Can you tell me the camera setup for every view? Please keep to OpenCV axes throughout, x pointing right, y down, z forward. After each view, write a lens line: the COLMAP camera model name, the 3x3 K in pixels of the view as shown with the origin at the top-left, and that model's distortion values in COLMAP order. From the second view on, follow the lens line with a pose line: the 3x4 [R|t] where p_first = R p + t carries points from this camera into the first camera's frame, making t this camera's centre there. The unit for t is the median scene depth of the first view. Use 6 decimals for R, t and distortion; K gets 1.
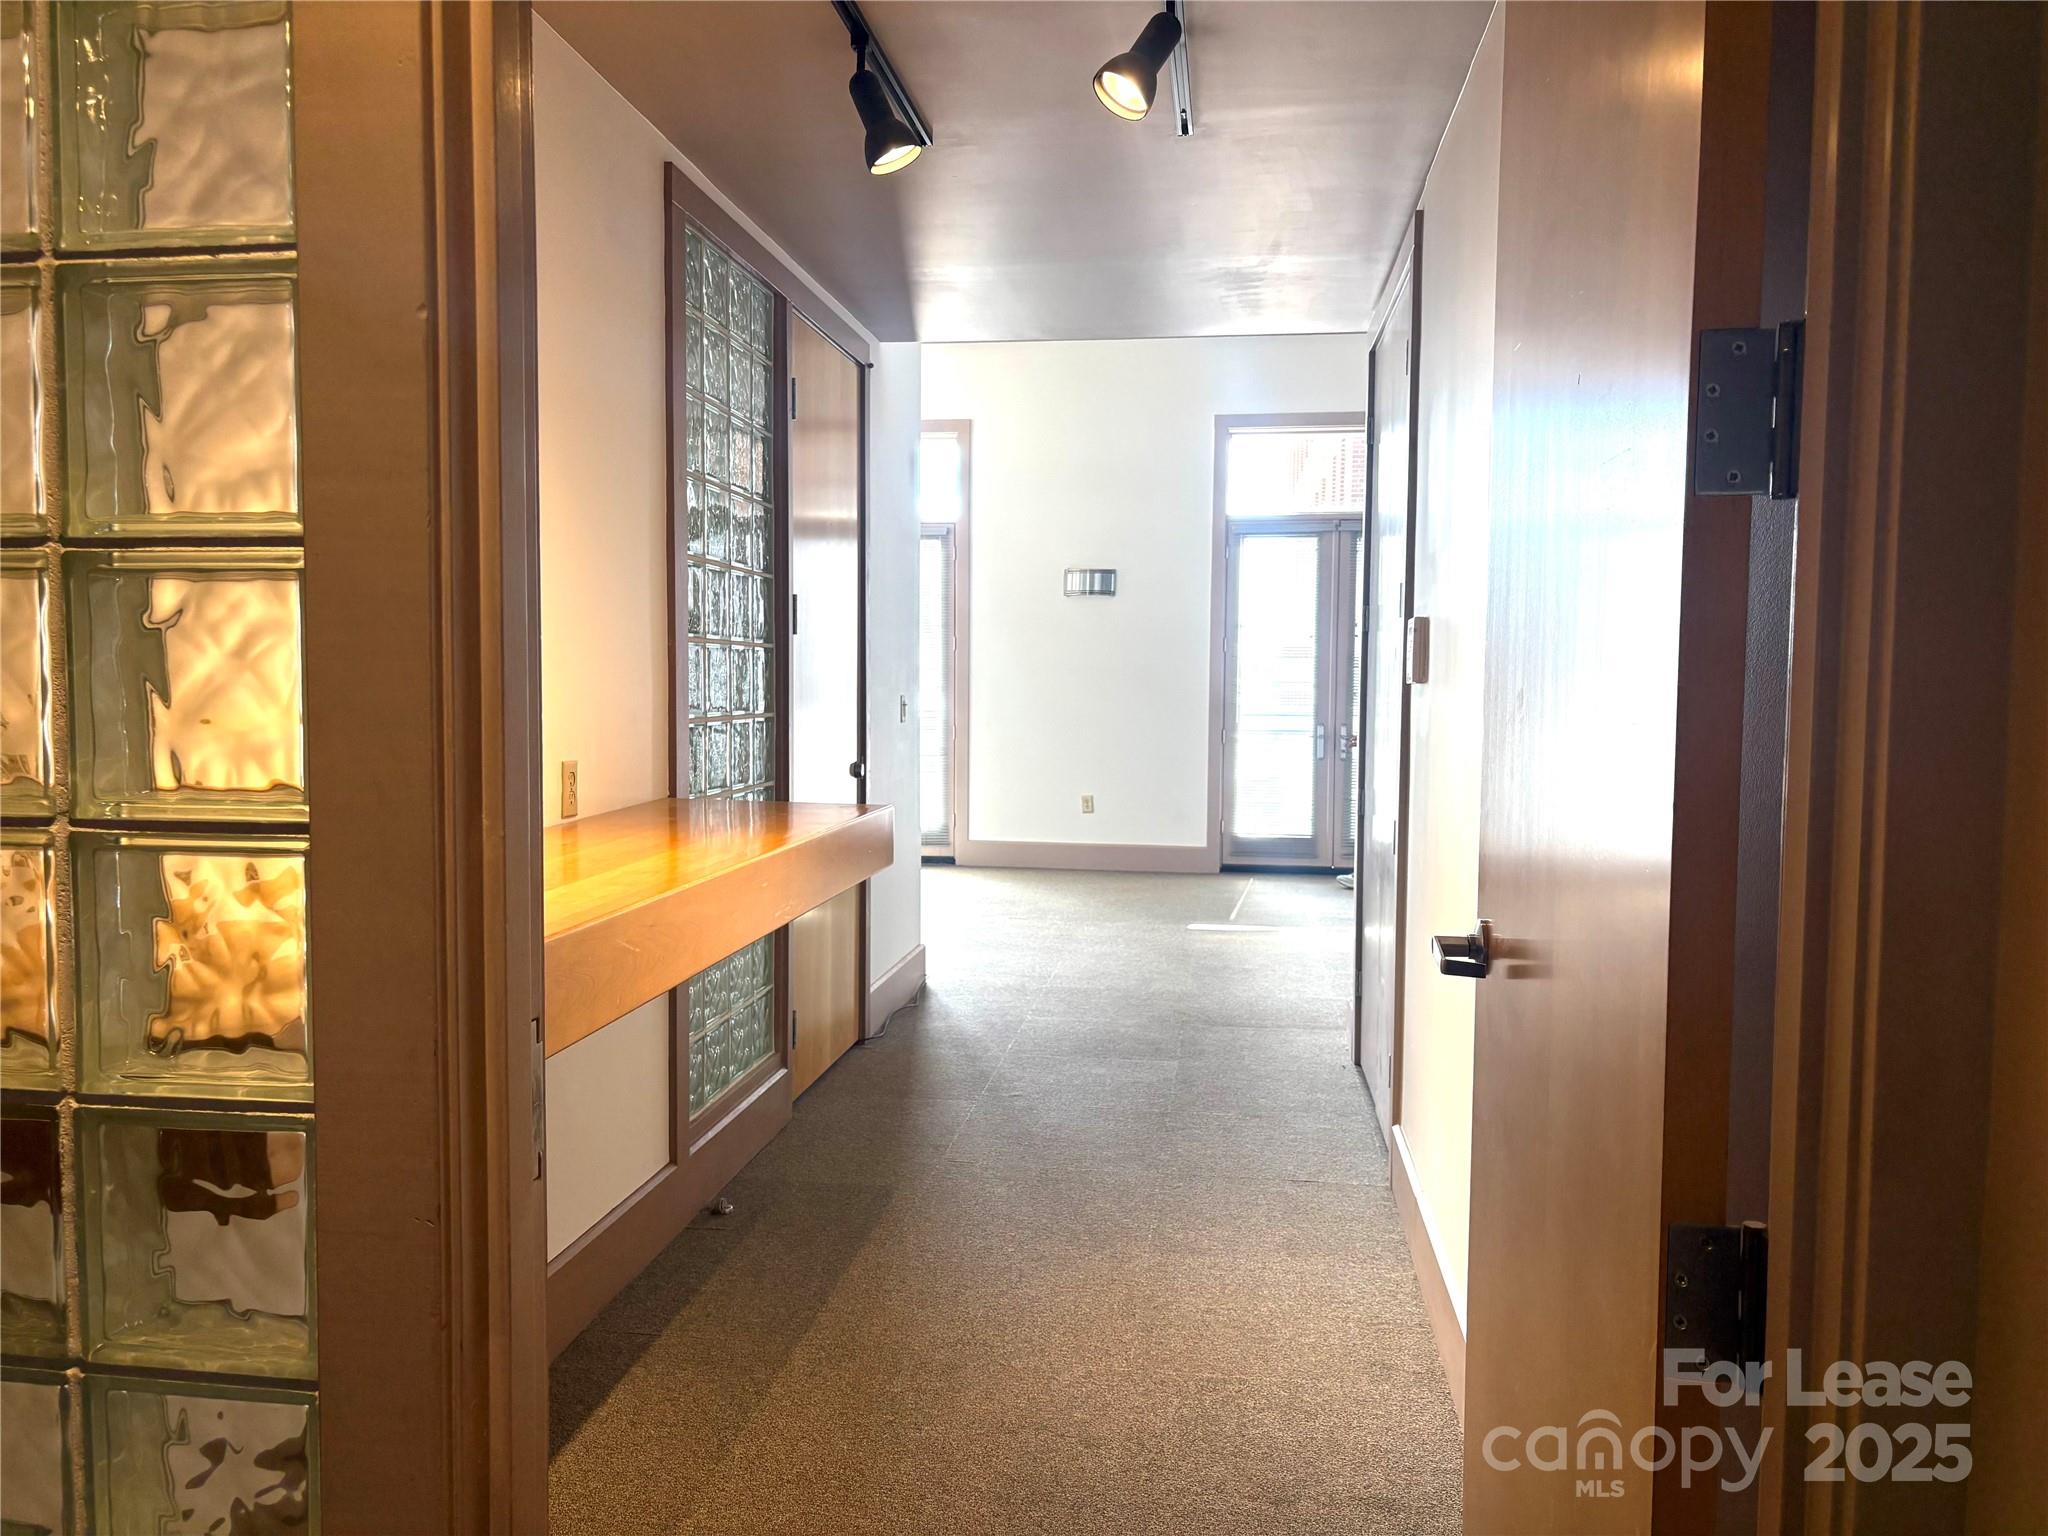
lens RADIAL K [[1555.5, 0, 1021.9], [0, 1555.5, 772.2], [0, 0, 1]] dist [-0.004522, -0.024140]
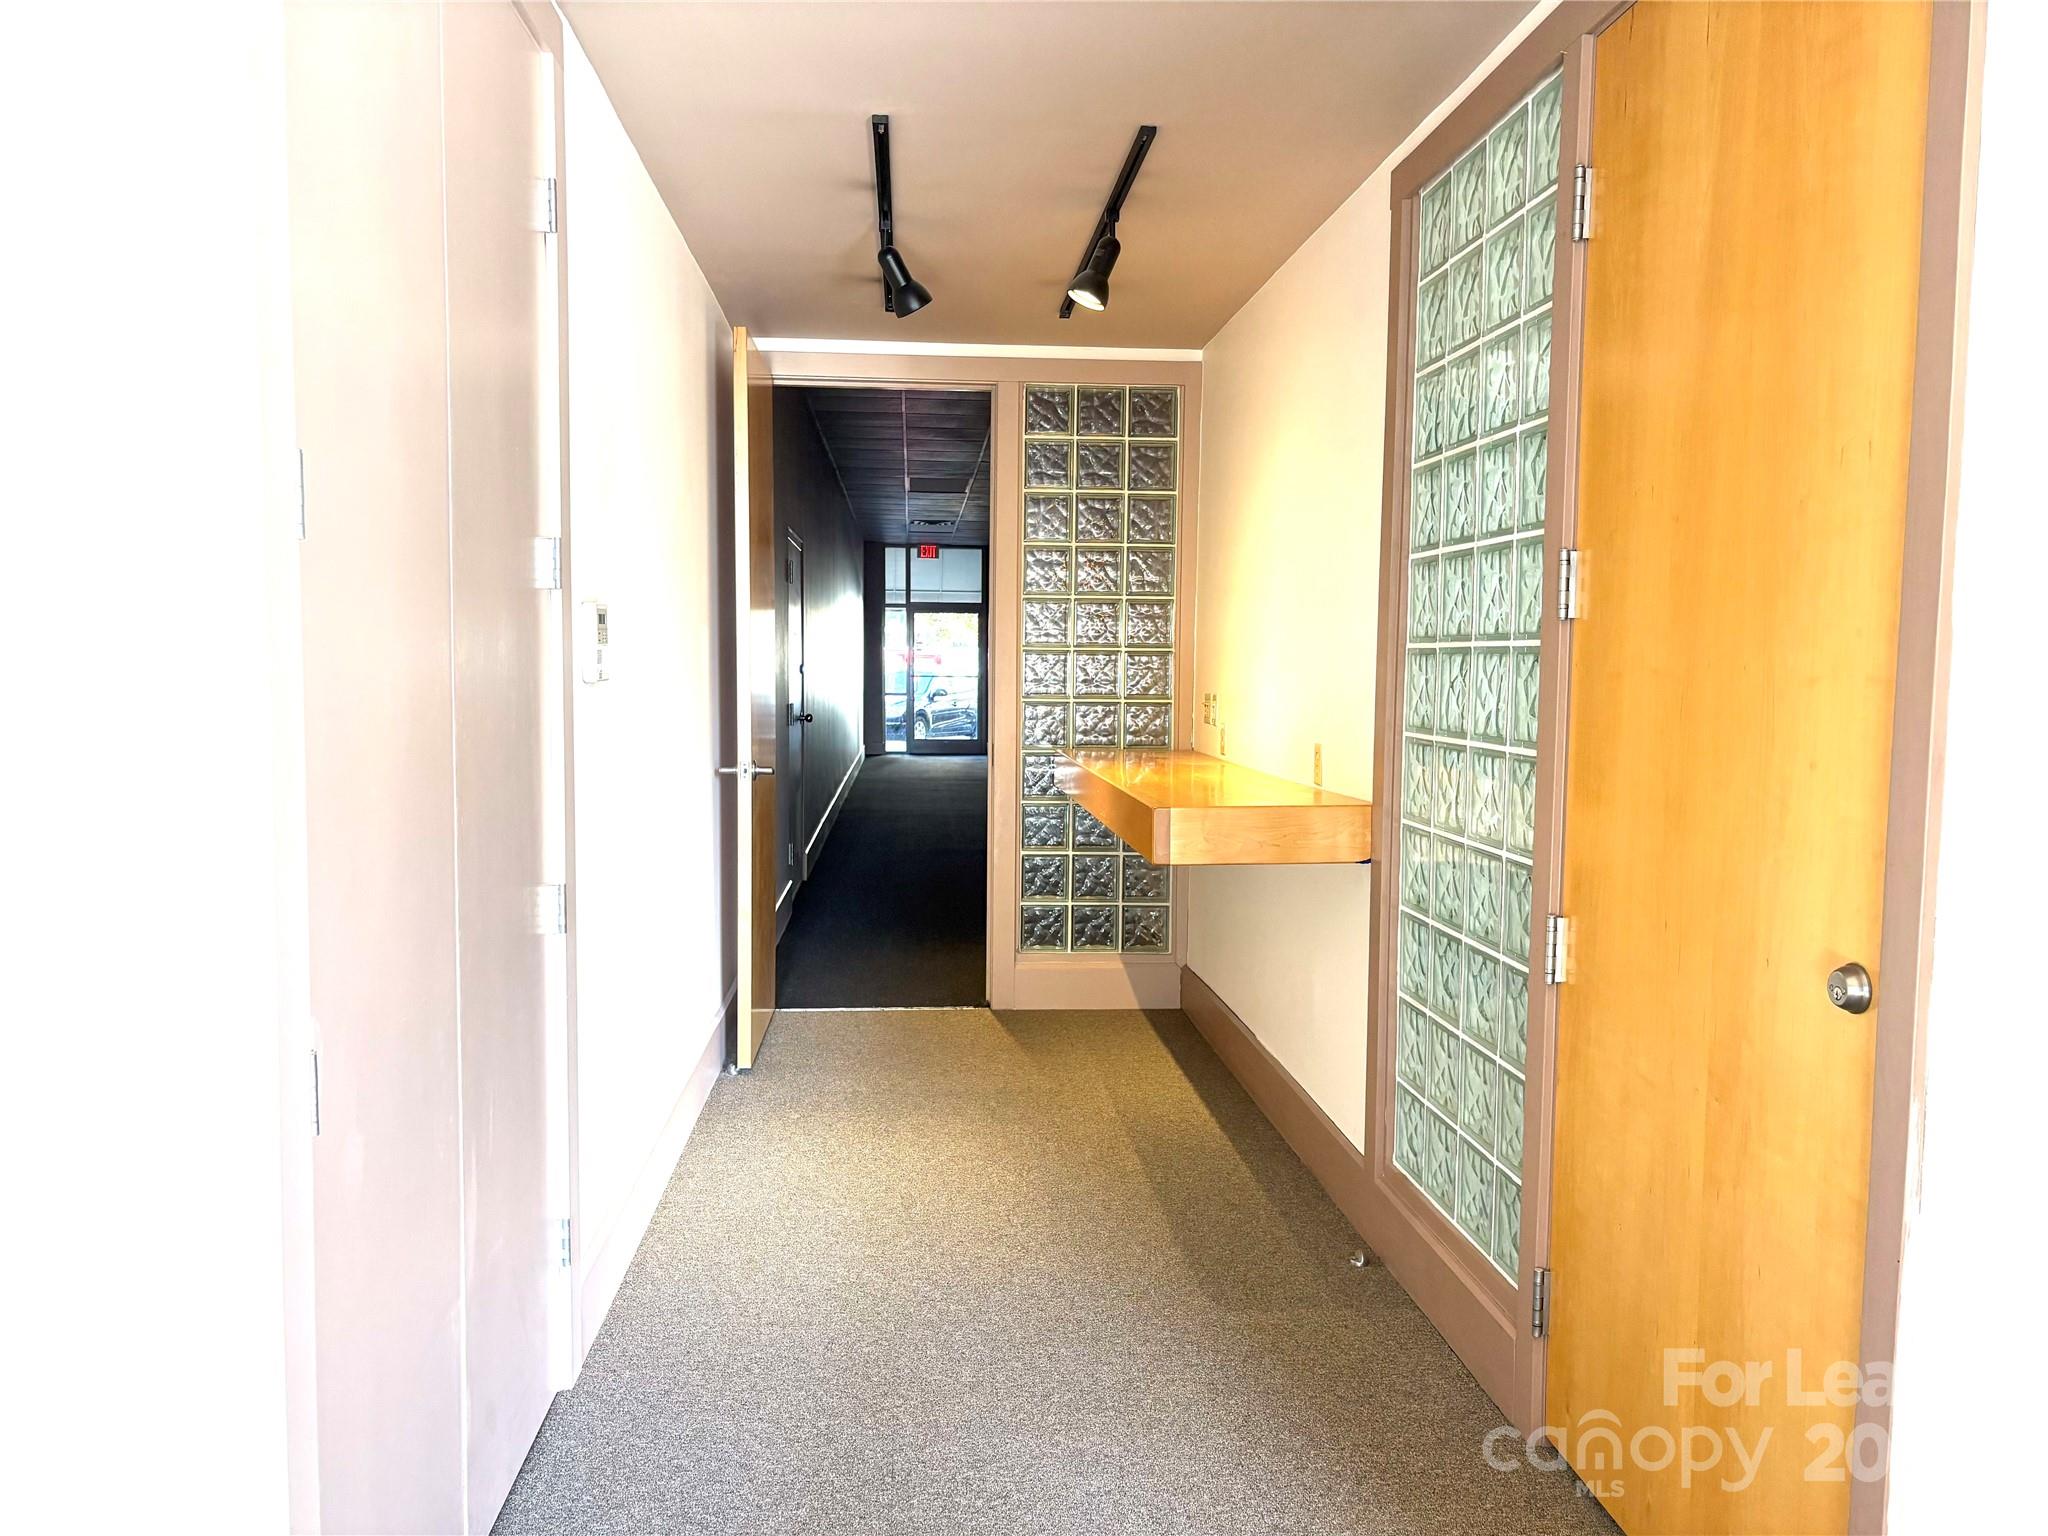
lens RADIAL K [[1555.5, 0, 1021.9], [0, 1555.5, 772.2], [0, 0, 1]] dist [-0.004522, -0.024140]
pose [[-0.977489, -0.000805, -0.210983, 0.235366], [-0.029891, 0.990434, 0.134709, -0.148560], [0.208856, 0.137984, -0.968163, 2.130759]]
